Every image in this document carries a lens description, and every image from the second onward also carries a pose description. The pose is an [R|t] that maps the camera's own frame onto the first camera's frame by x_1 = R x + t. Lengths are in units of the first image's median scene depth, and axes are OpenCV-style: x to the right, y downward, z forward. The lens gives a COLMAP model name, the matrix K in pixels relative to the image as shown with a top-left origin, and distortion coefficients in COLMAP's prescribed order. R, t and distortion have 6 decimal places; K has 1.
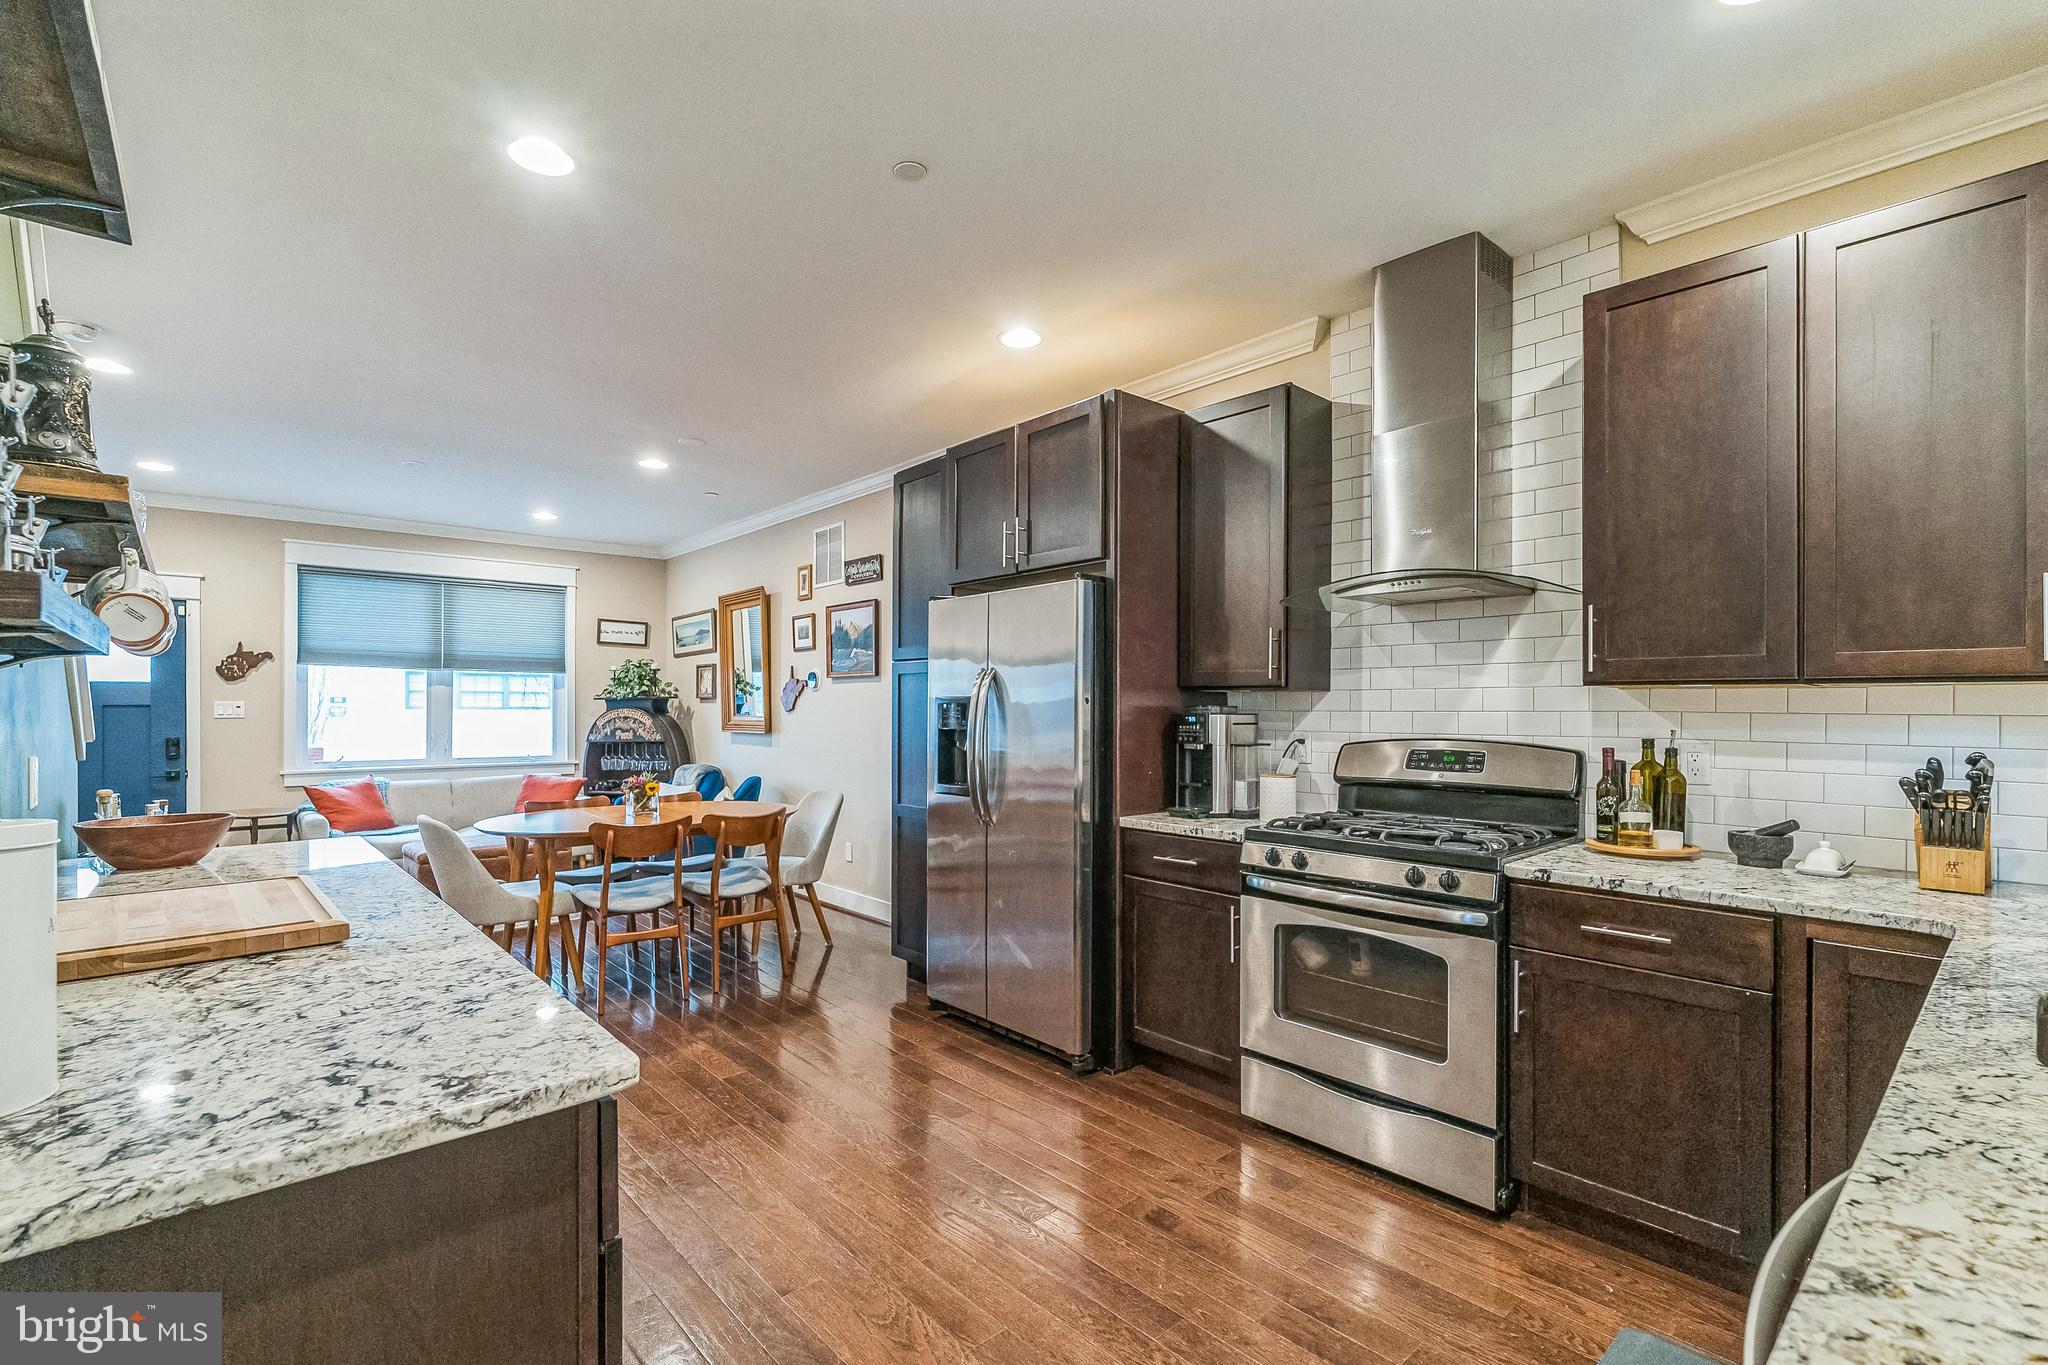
lens RADIAL K [[904.0, 0, 1017.7], [0, 904.0, 693.4], [0, 0, 1]] dist [-0.012346, -0.000012]
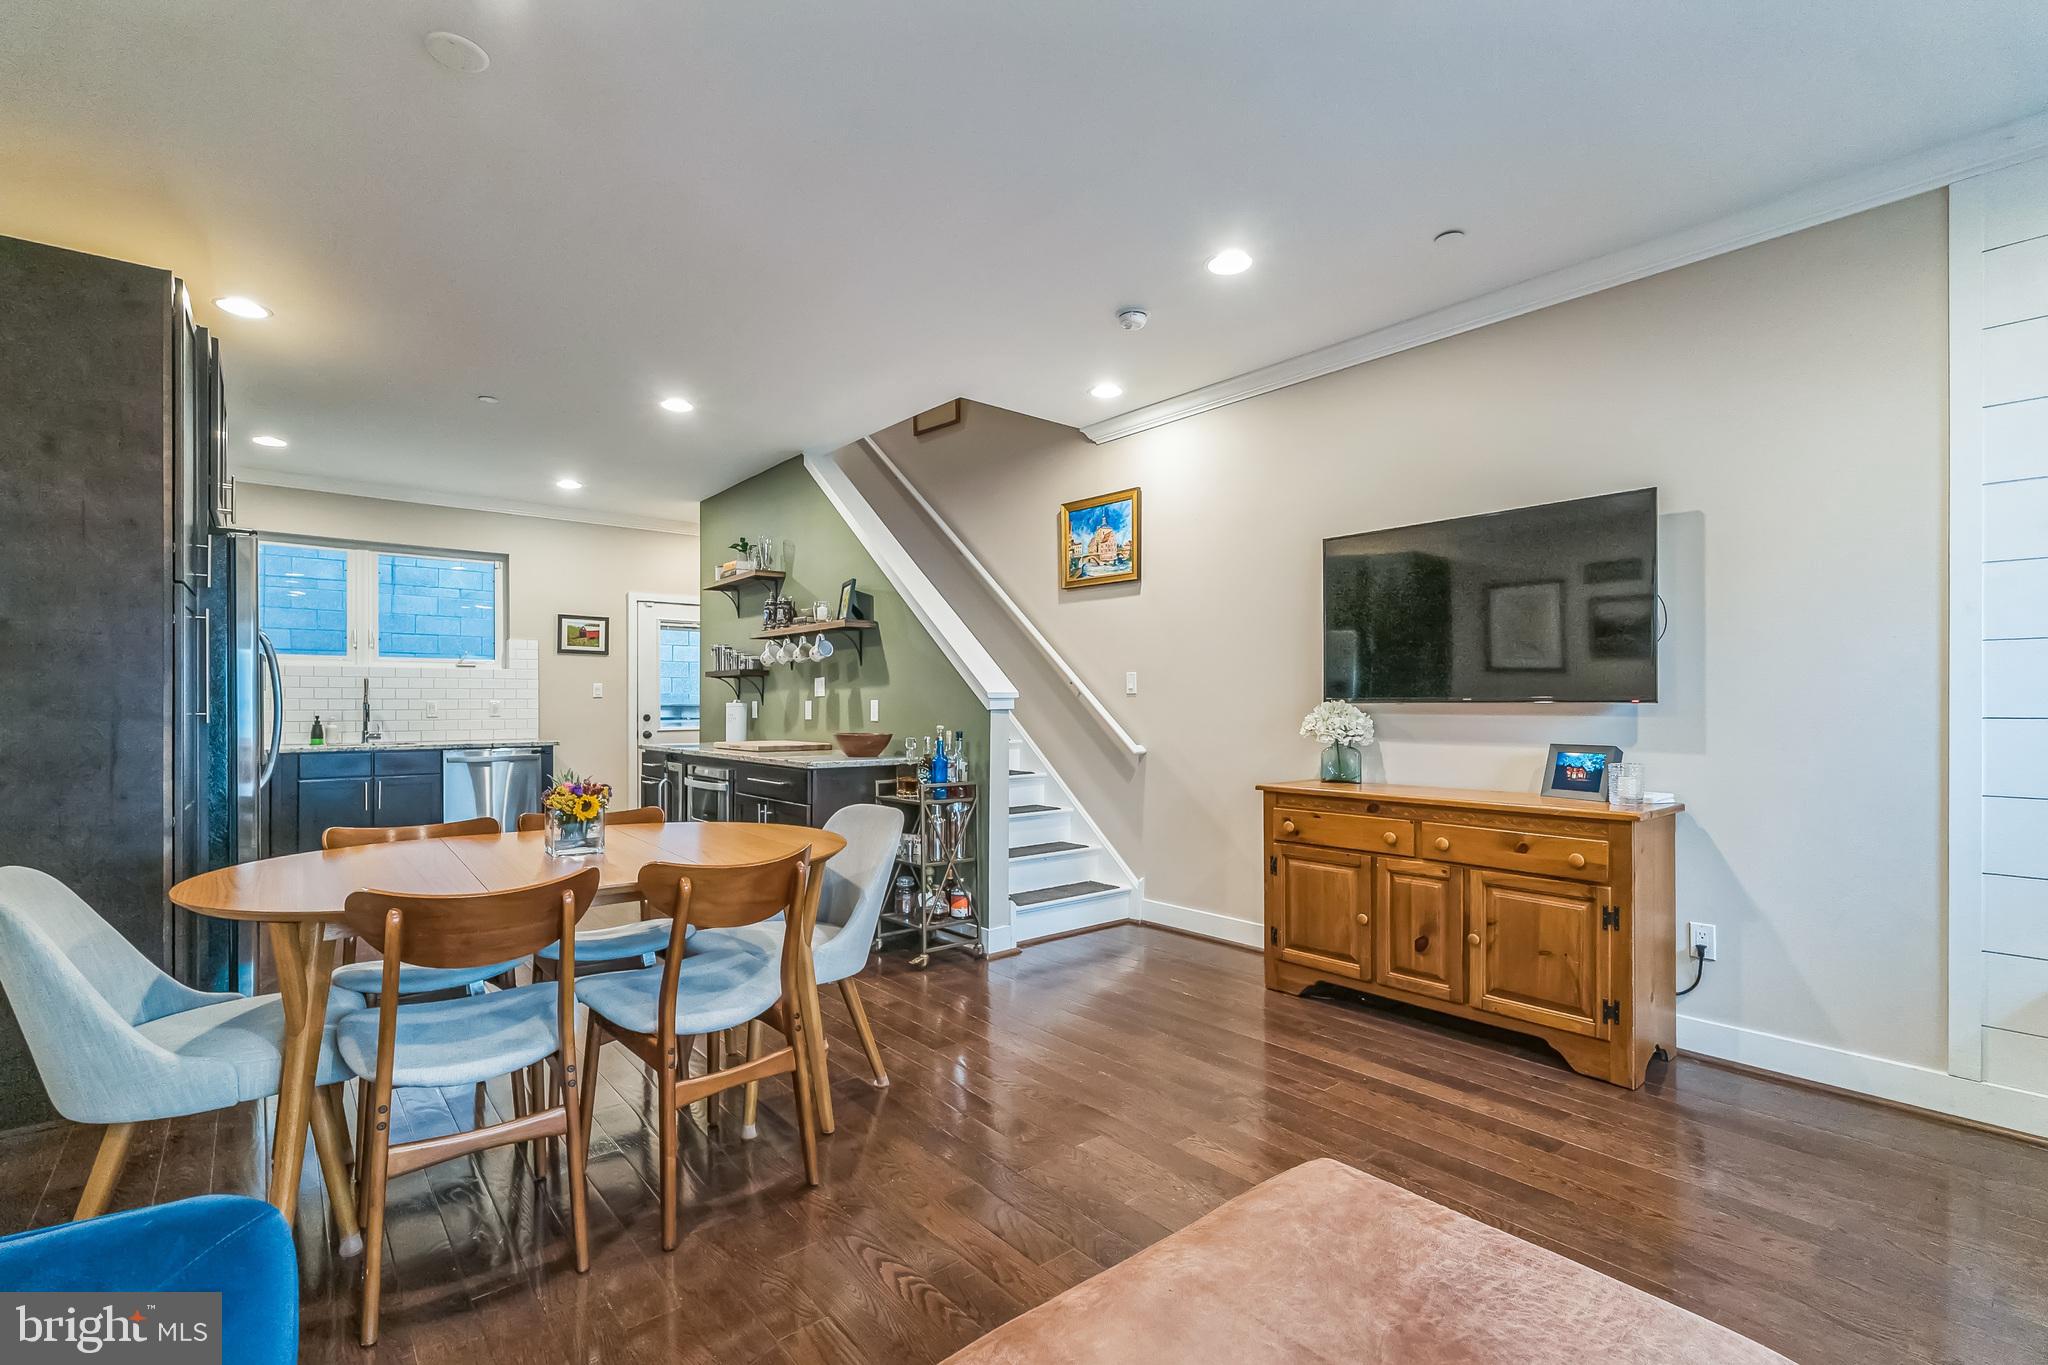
lens RADIAL K [[904.0, 0, 1017.7], [0, 904.0, 693.4], [0, 0, 1]] dist [-0.012346, -0.000012]
pose [[-0.999659, 0.003446, 0.025888, -0.534884], [0.002811, 0.999696, -0.024511, 0.040822], [-0.025964, -0.024430, -0.999364, 1.190008]]
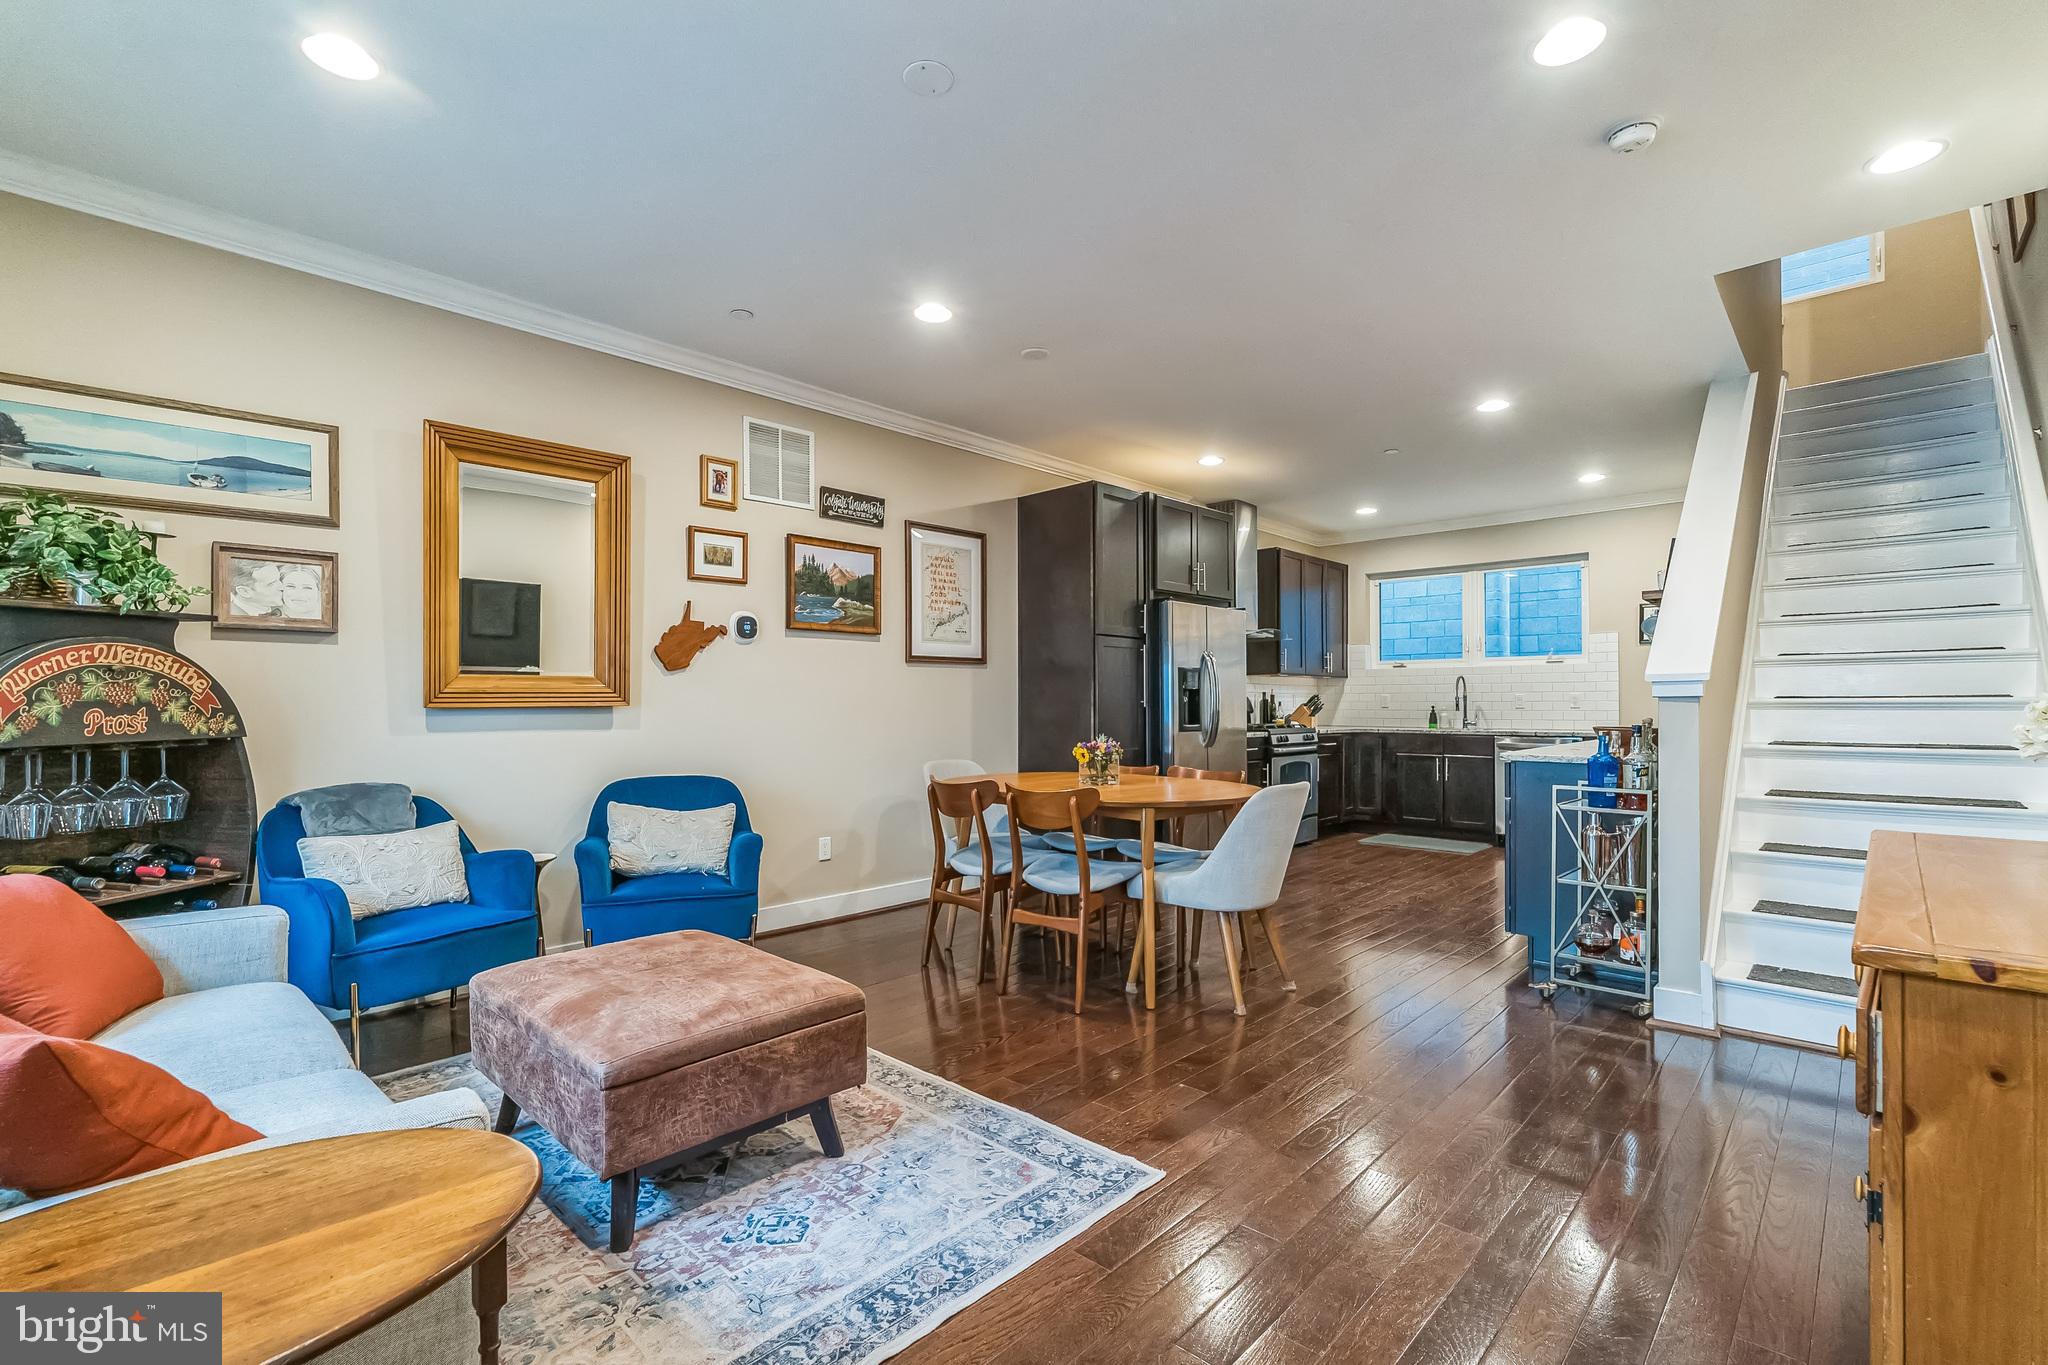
lens RADIAL K [[904.0, 0, 1017.7], [0, 904.0, 693.4], [0, 0, 1]] dist [-0.012346, -0.000012]
pose [[-0.069466, 0.012879, 0.997501, -1.006616], [-0.012330, 0.999829, -0.013767, 0.046314], [-0.997508, -0.013256, -0.069295, 0.889641]]
